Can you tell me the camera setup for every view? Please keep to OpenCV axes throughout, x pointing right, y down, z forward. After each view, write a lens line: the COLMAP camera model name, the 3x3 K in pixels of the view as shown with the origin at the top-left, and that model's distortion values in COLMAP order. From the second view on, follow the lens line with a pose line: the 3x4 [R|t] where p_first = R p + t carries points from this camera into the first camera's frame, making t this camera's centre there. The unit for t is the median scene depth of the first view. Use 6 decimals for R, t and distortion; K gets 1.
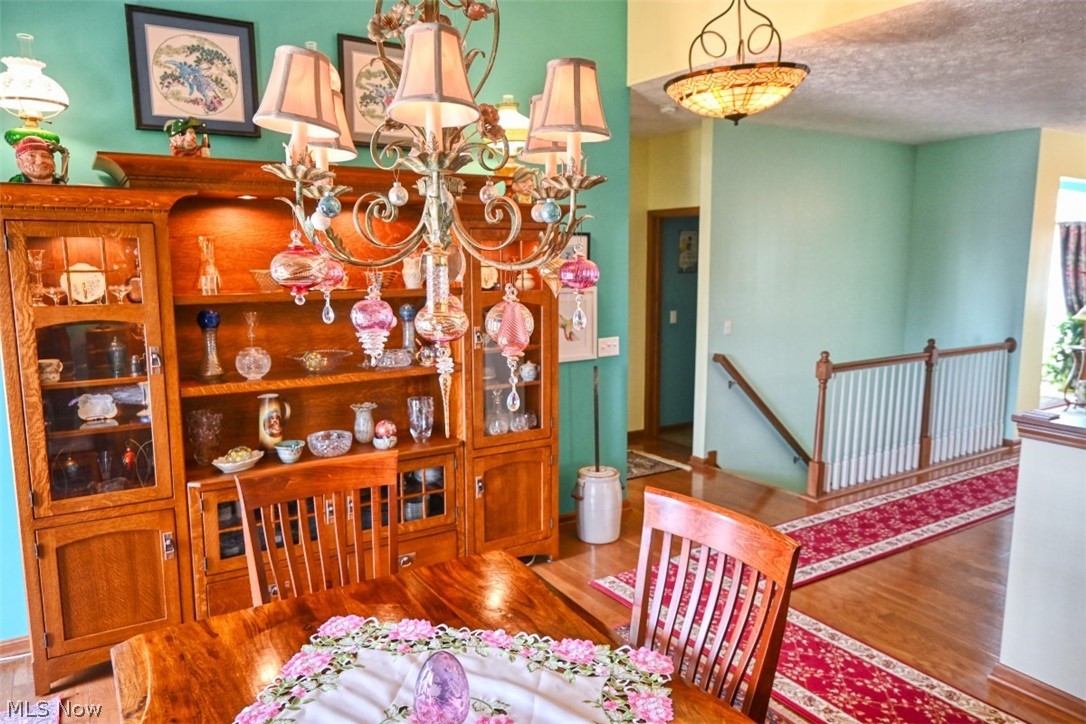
lens RADIAL K [[735.5, 0, 551.3], [0, 735.5, 356.7], [0, 0, 1]] dist [-0.004575, -0.006305]
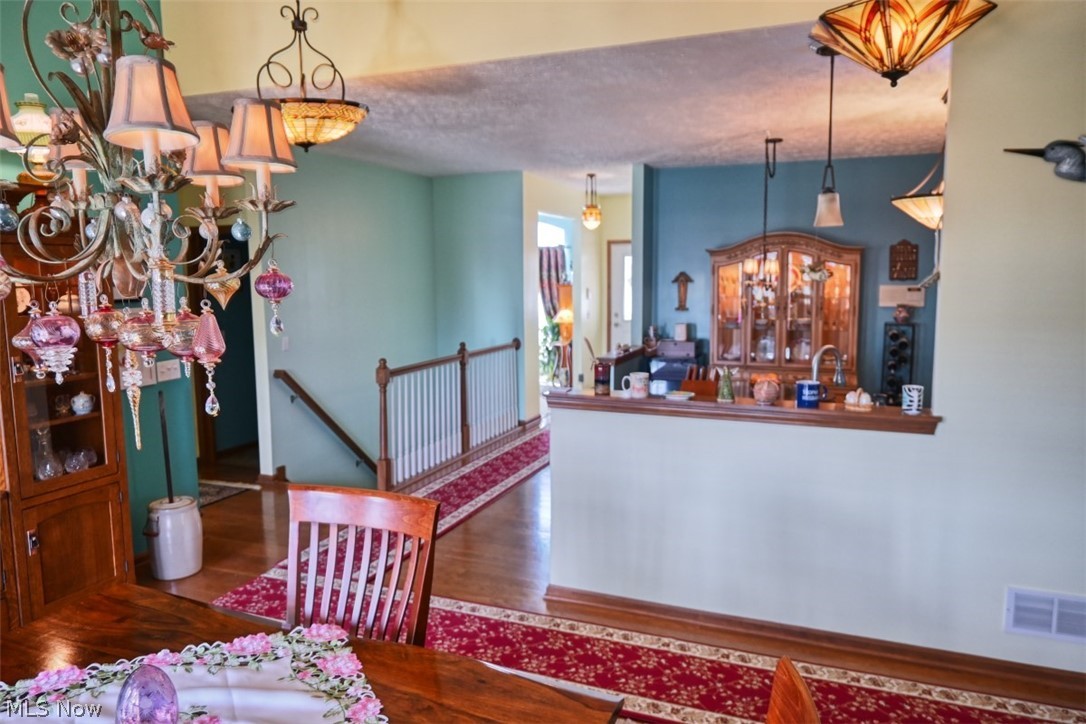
lens RADIAL K [[735.5, 0, 538.8], [0, 735.5, 356.9], [0, 0, 1]] dist [-0.004575, -0.006305]
pose [[0.813016, -0.070322, 0.577978, -0.095545], [0.085207, 0.996362, 0.001371, 0.010098], [-0.575972, 0.048133, 0.816051, -0.052622]]
